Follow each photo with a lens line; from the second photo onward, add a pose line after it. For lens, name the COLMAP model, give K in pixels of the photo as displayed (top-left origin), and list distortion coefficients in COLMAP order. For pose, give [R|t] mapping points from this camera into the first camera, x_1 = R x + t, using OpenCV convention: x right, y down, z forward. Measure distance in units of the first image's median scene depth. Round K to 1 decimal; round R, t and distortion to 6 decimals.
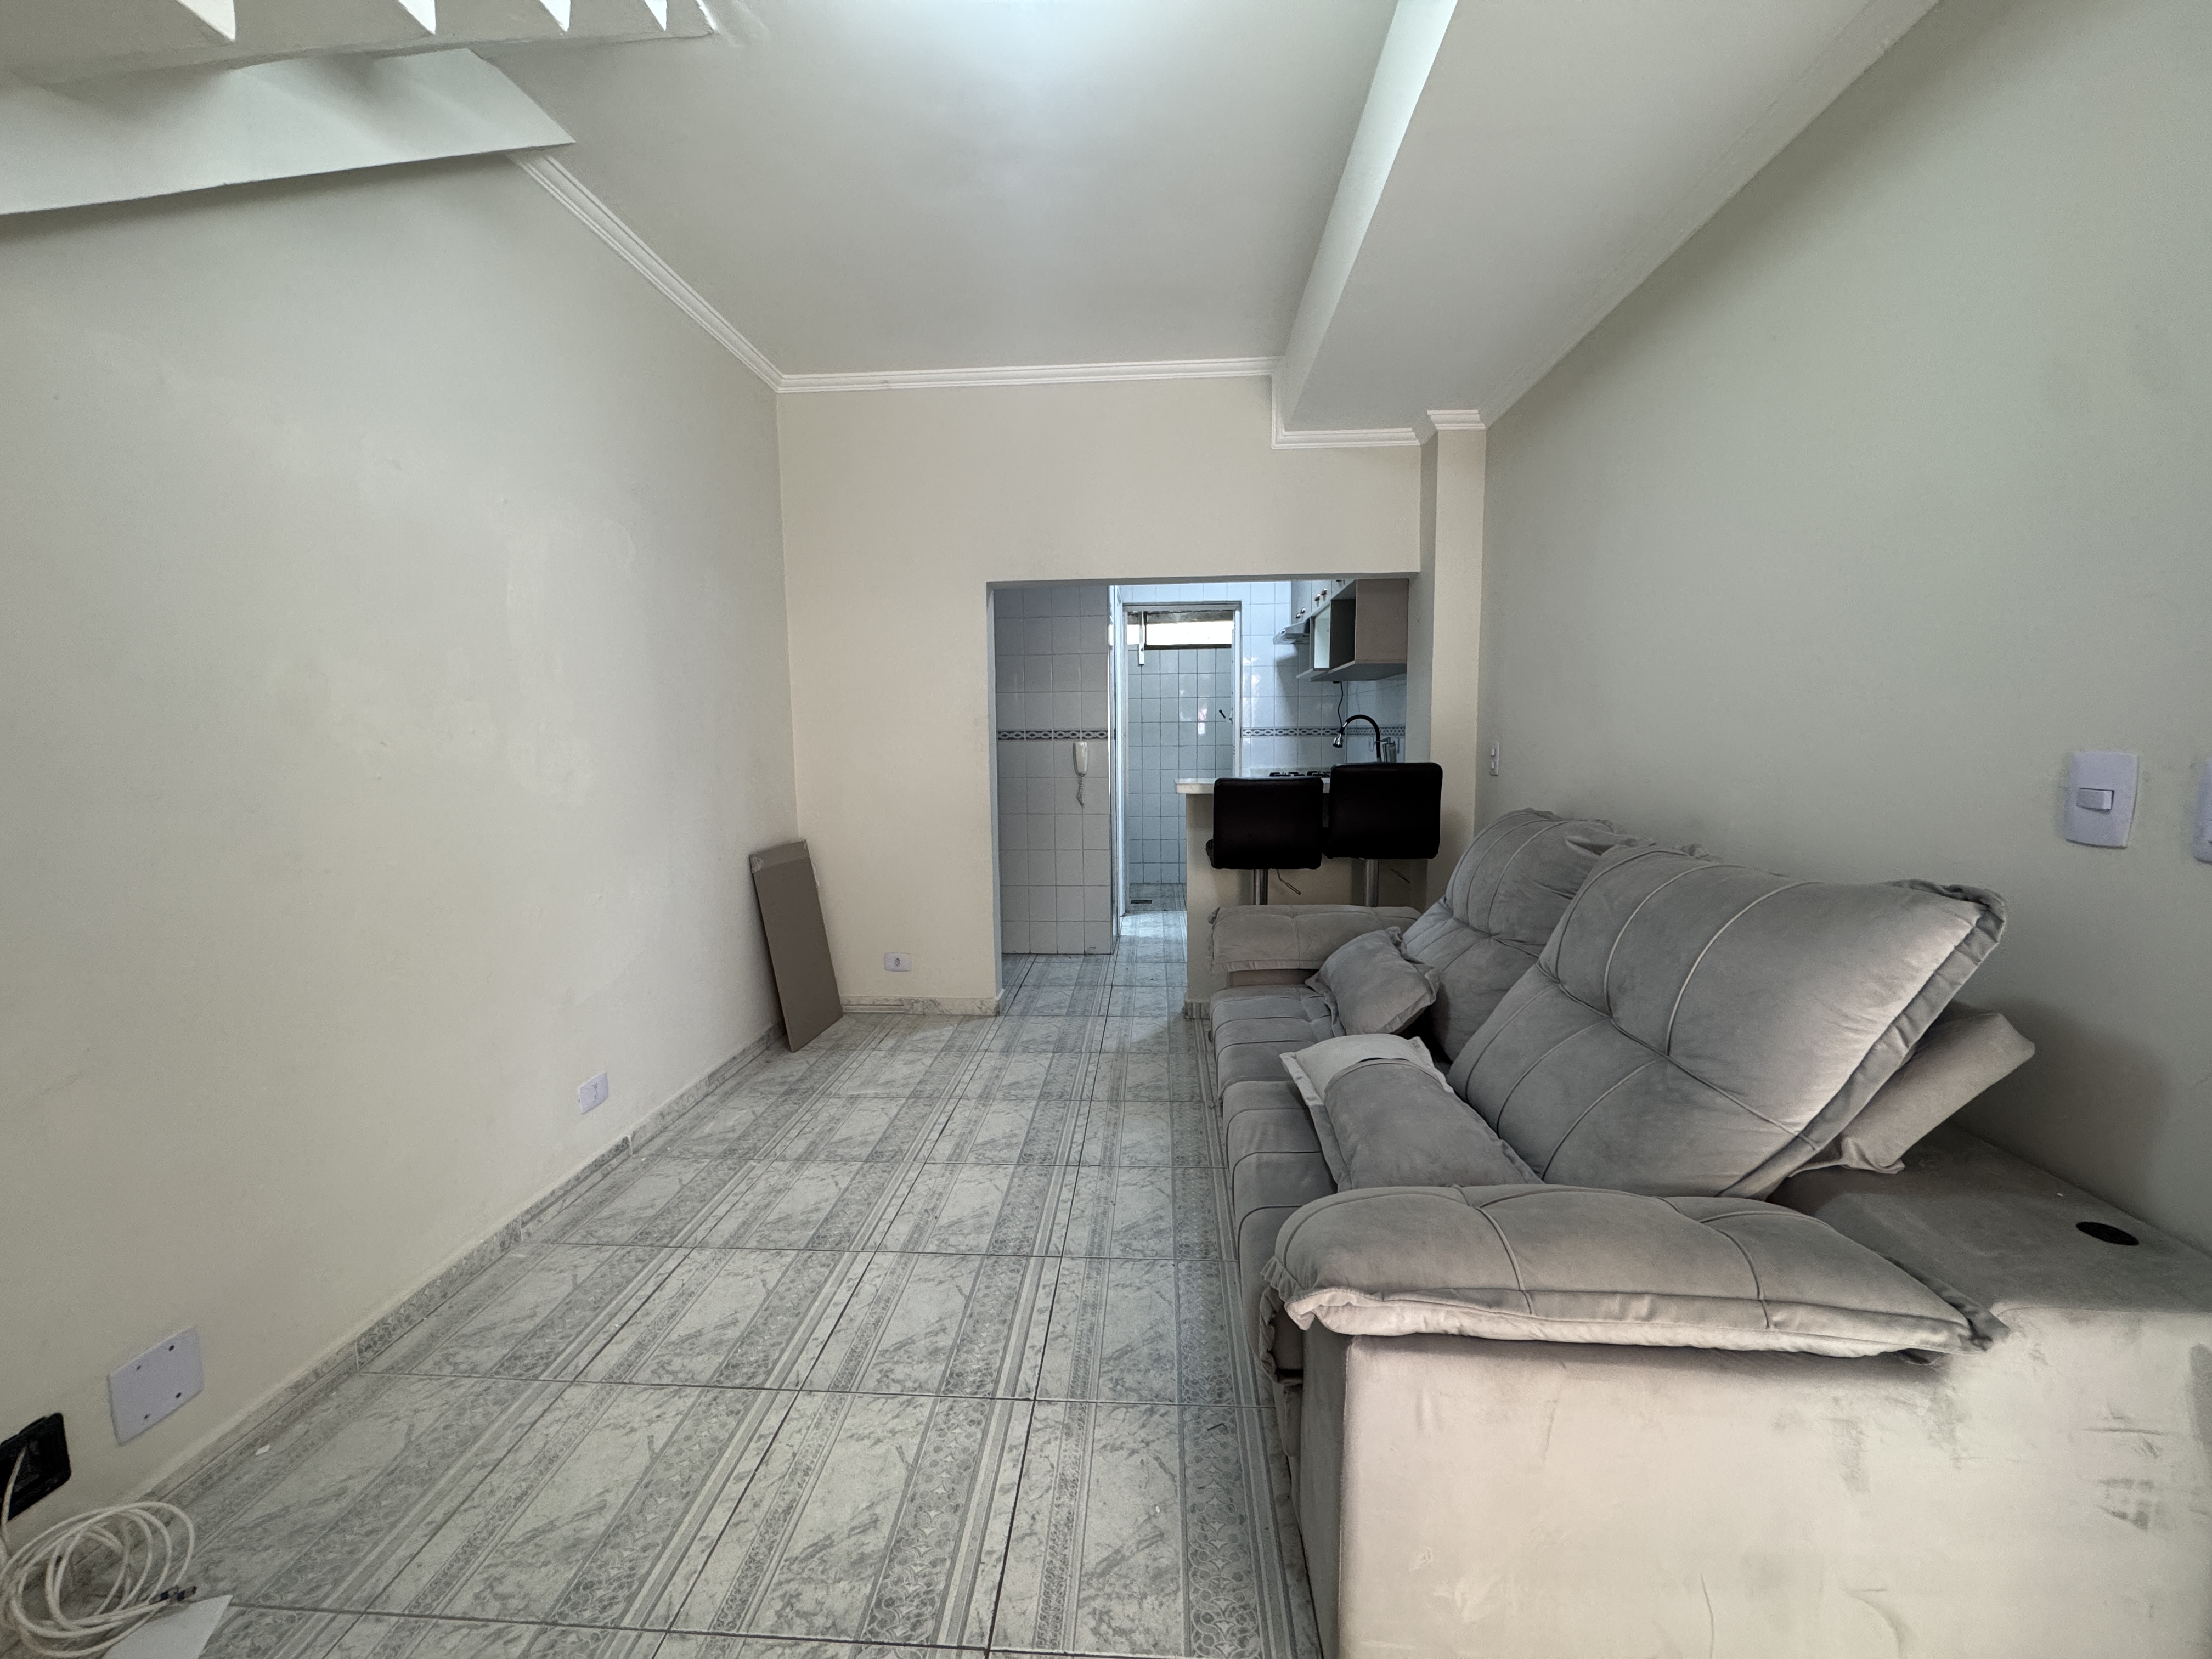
lens RADIAL K [[879.0, 0, 1106.9], [0, 879.0, 830.2], [0, 0, 1]] dist [-0.005728, 0.001054]
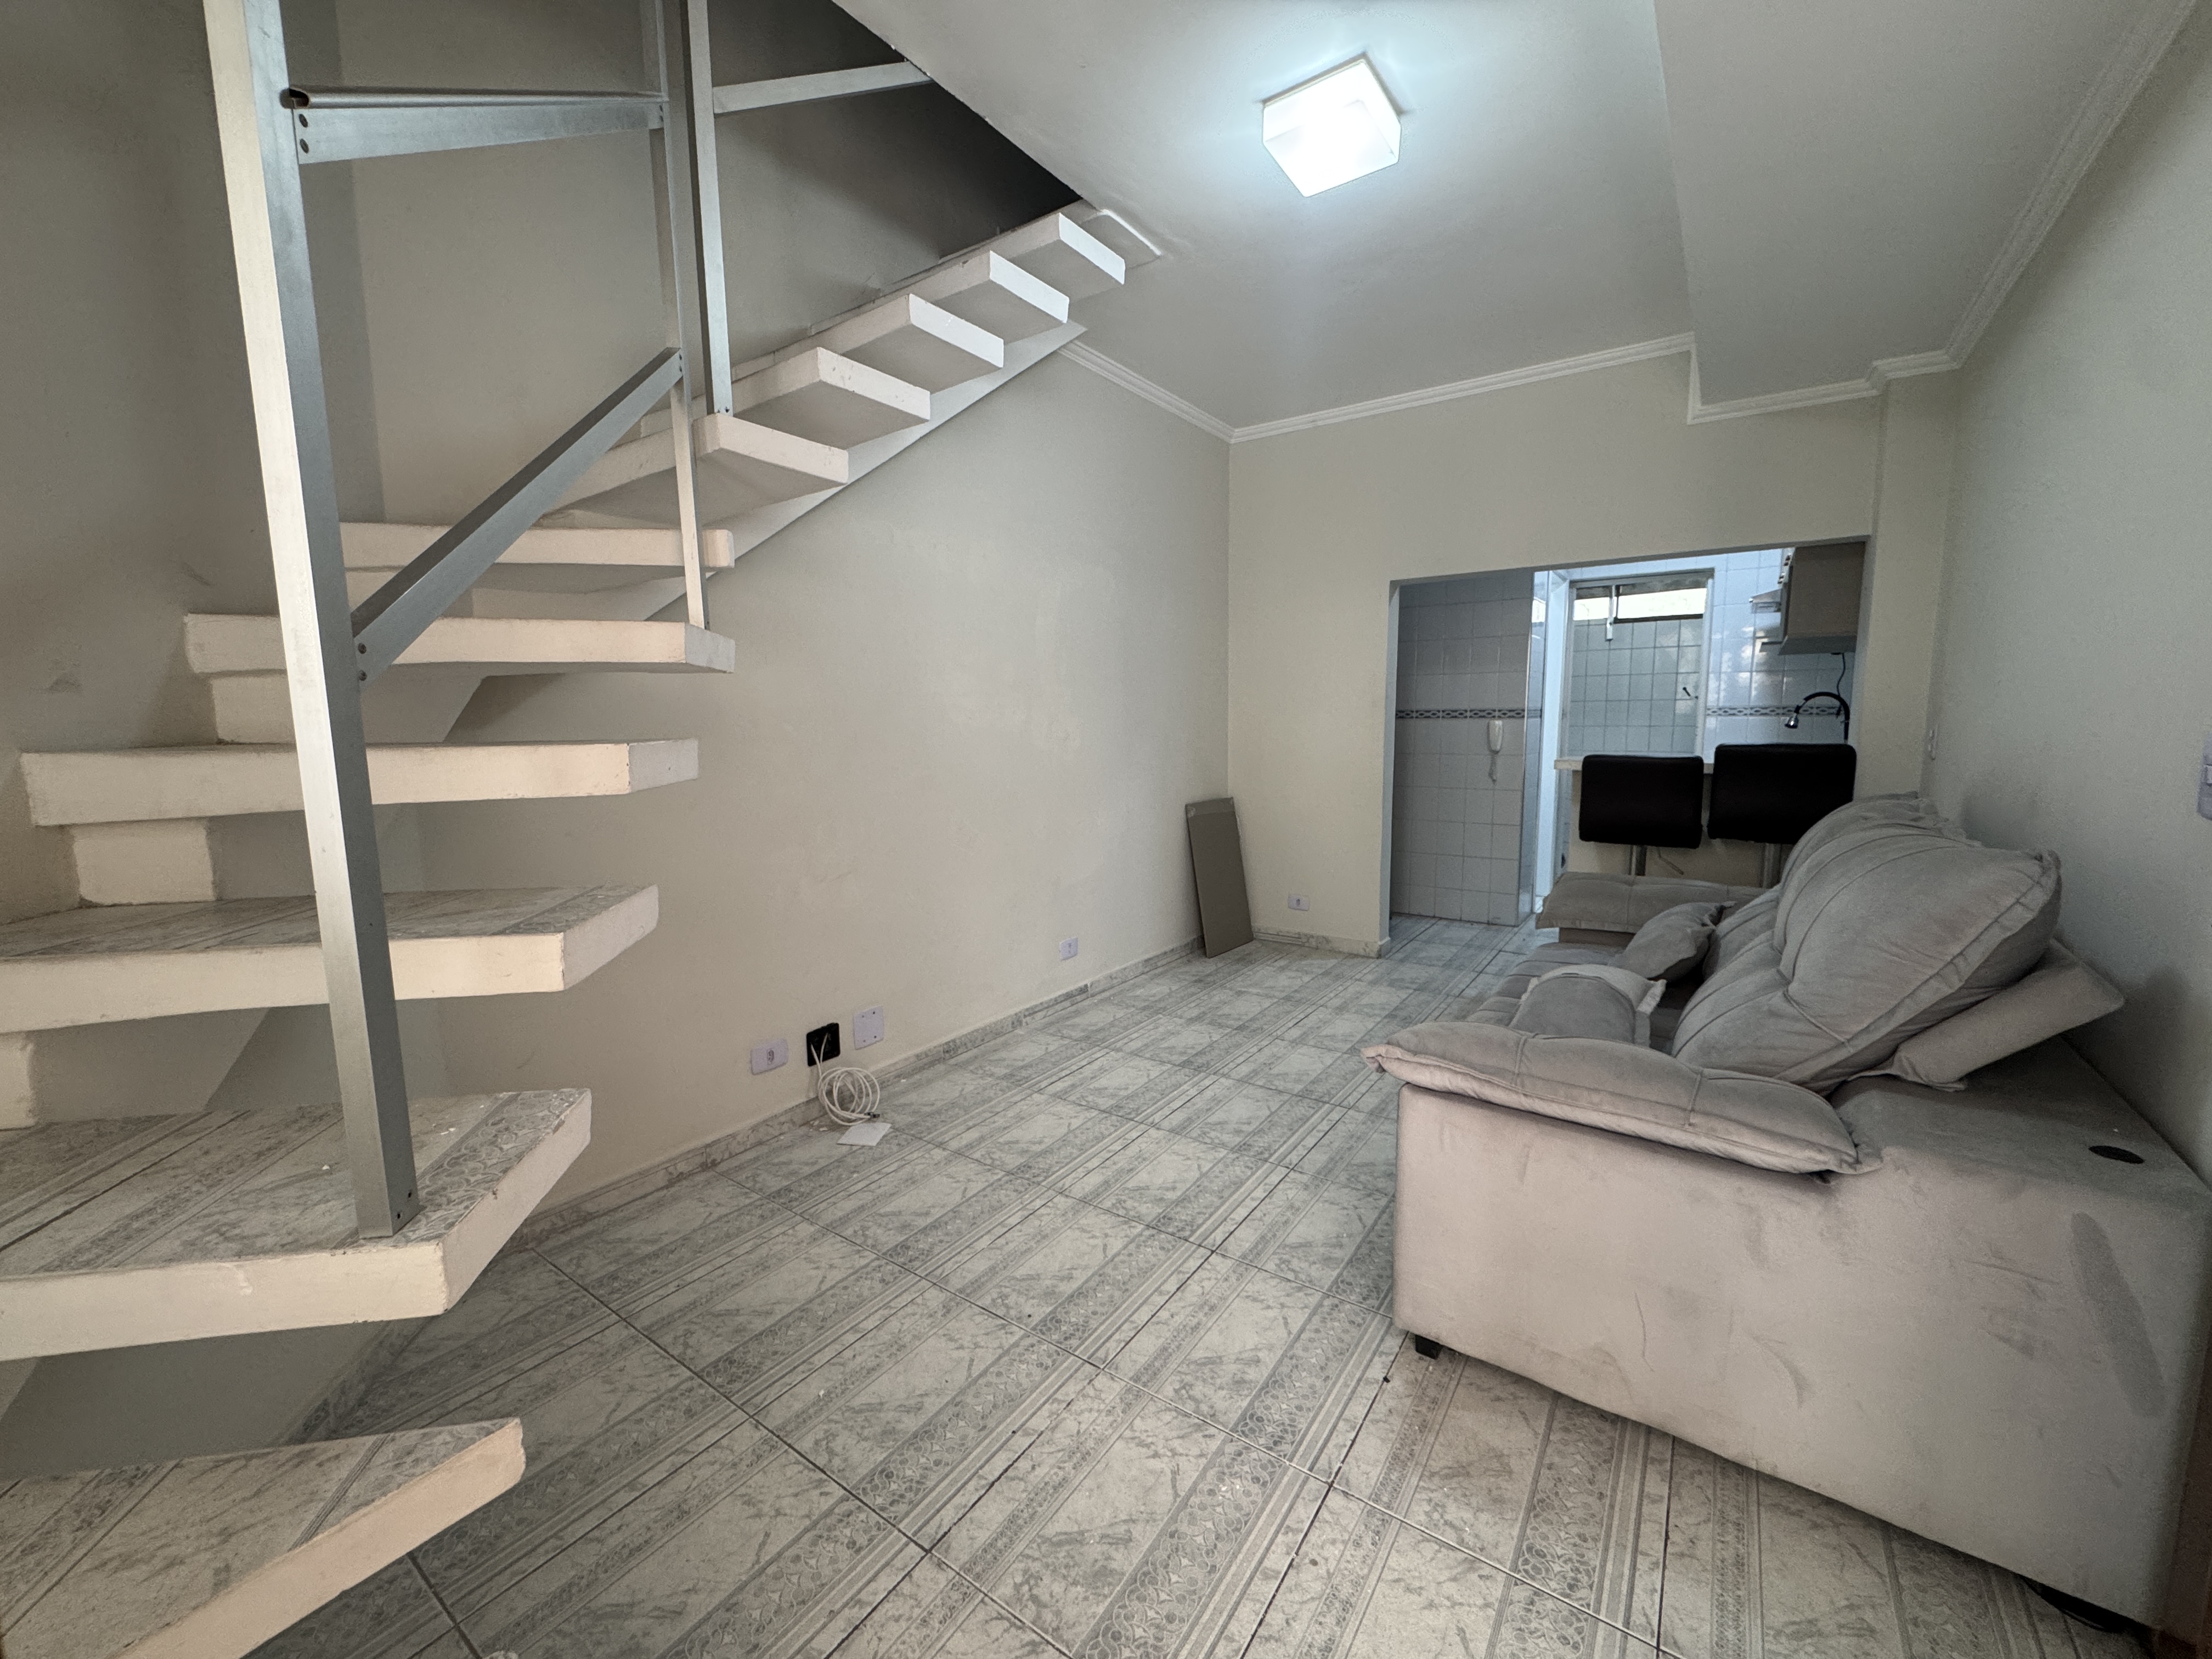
lens RADIAL K [[884.2, 0, 1103.0], [0, 884.2, 827.5], [0, 0, 1]] dist [-0.004451, 0.000912]
pose [[0.851167, 0.066624, -0.520649, 0.256354], [-0.056273, 0.997778, 0.035684, 0.031086], [0.521869, -0.001074, 0.853025, -0.285867]]
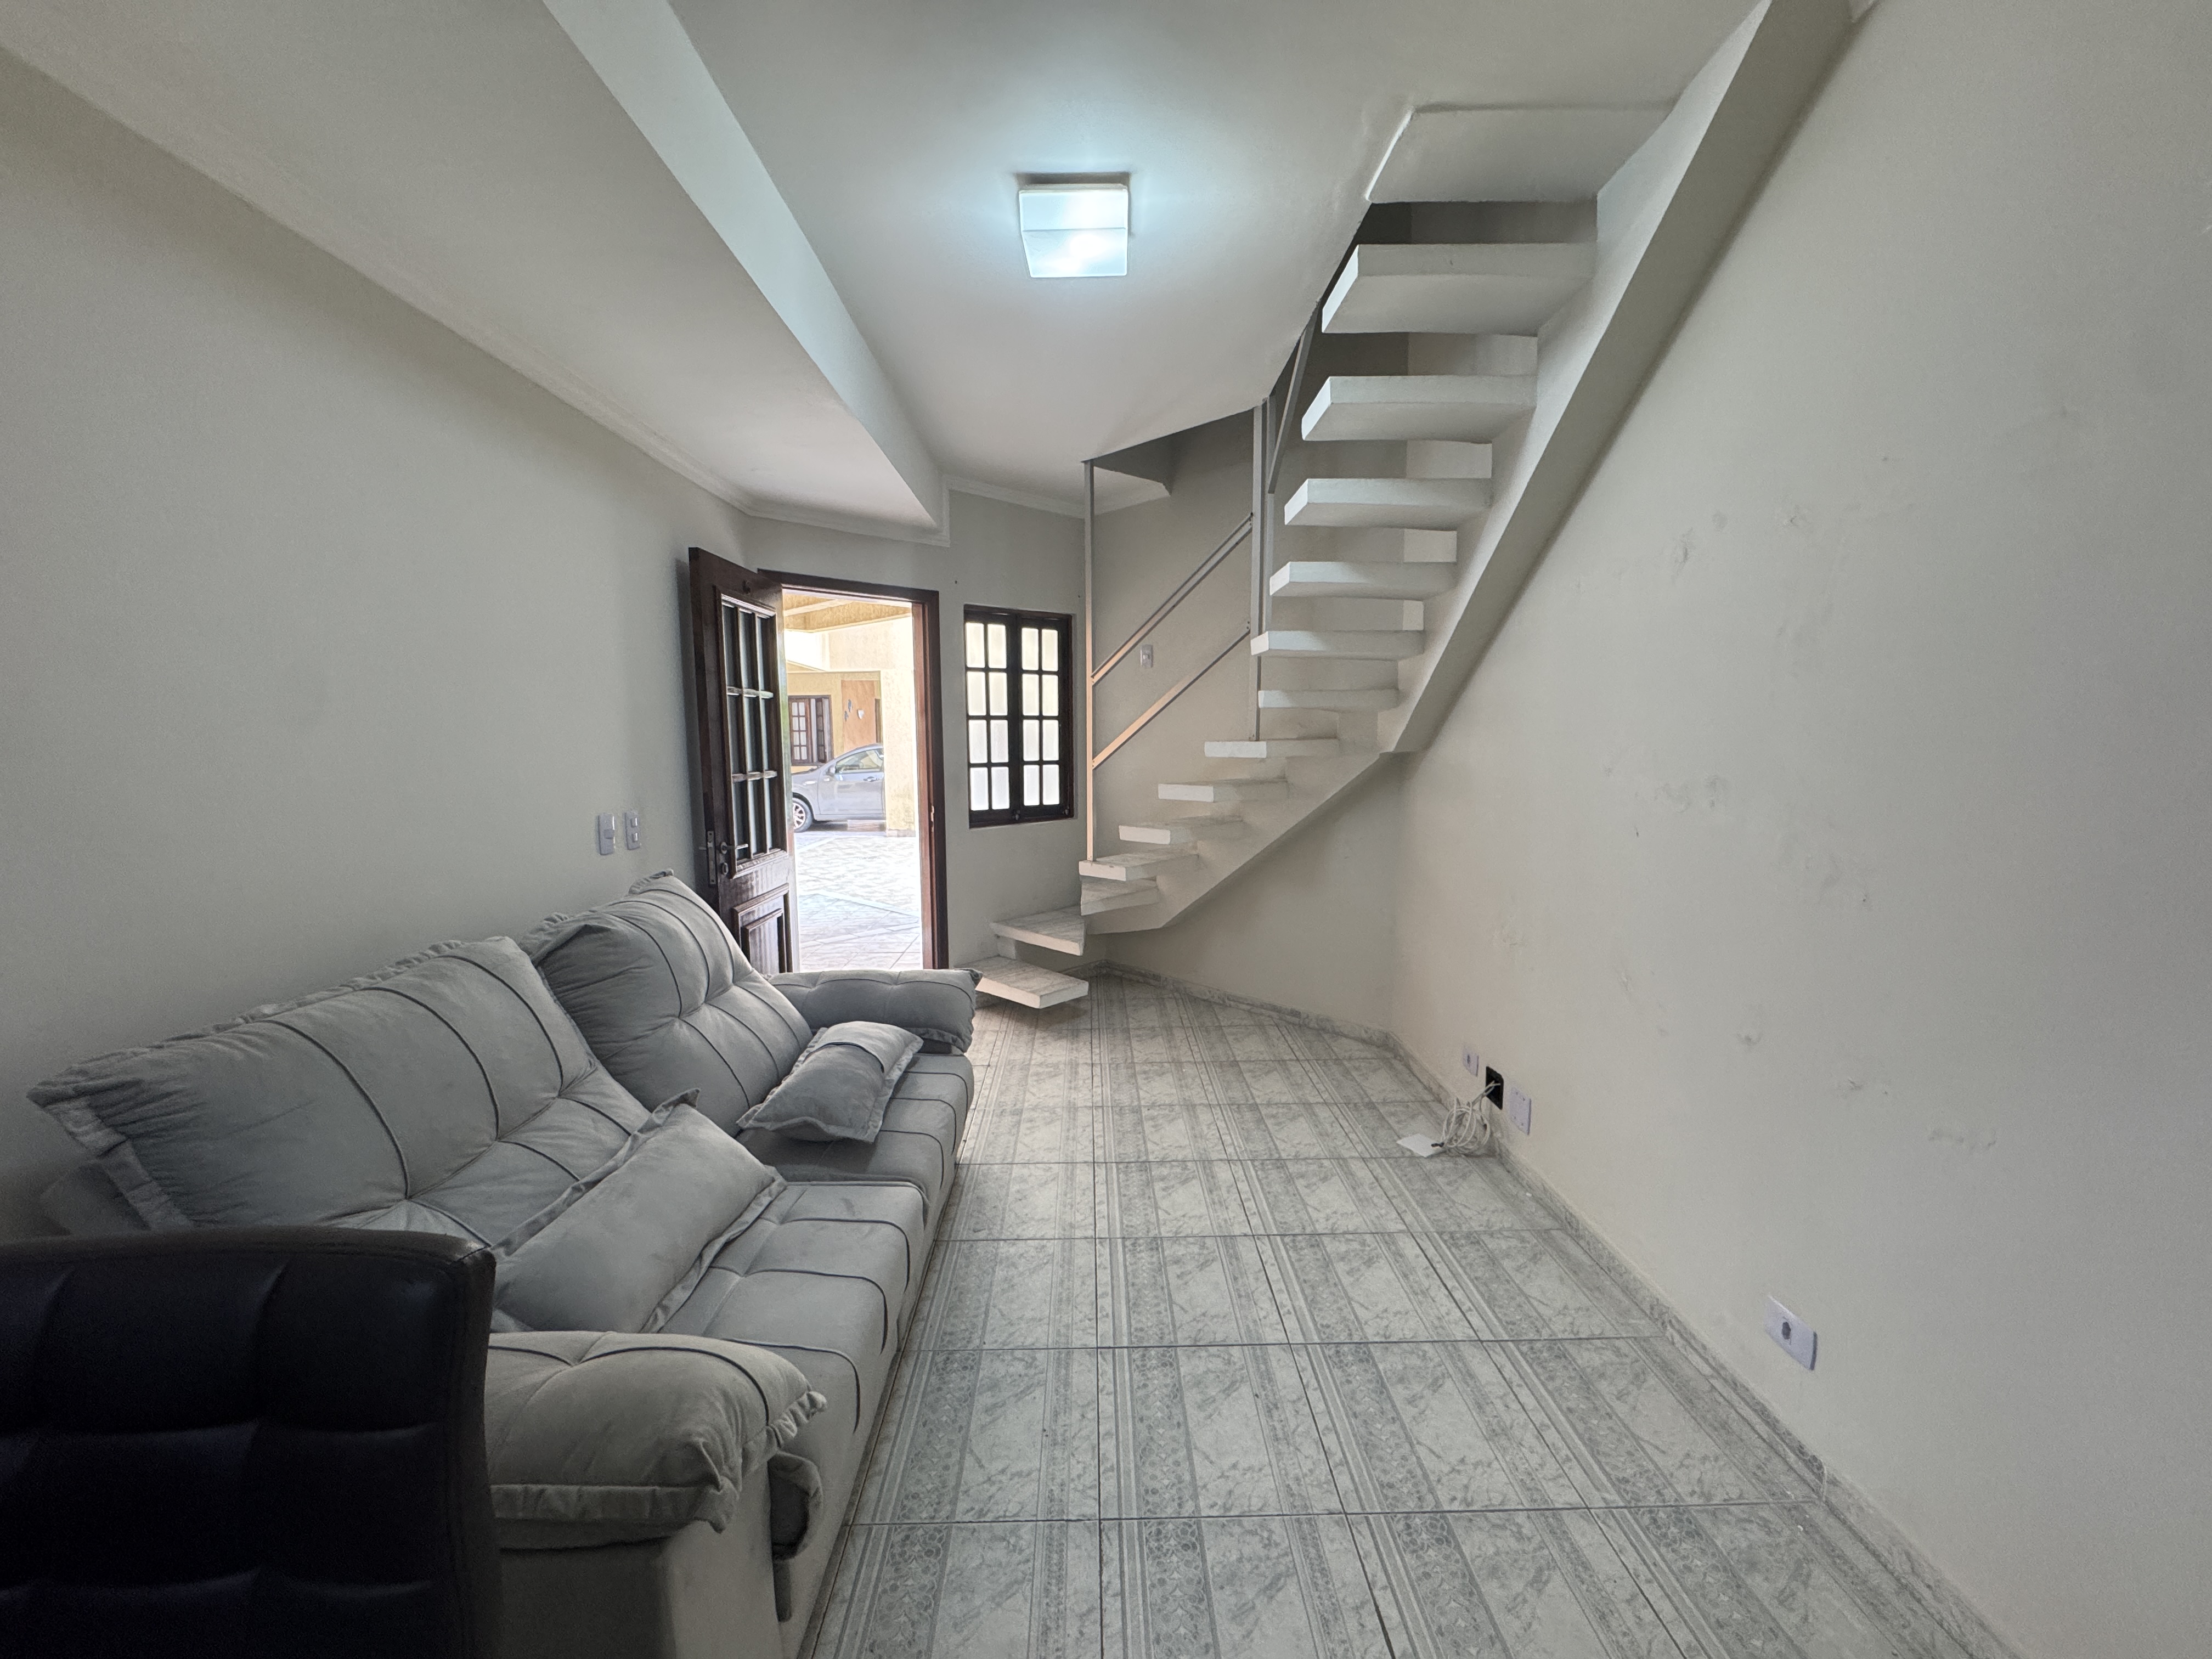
lens RADIAL K [[884.2, 0, 1103.0], [0, 884.2, 827.5], [0, 0, 1]] dist [-0.004451, 0.000912]
pose [[-0.996769, 0.027783, -0.075358, 0.000139], [0.011170, 0.977099, 0.212491, -0.250894], [0.079536, 0.210962, -0.974253, 1.583551]]
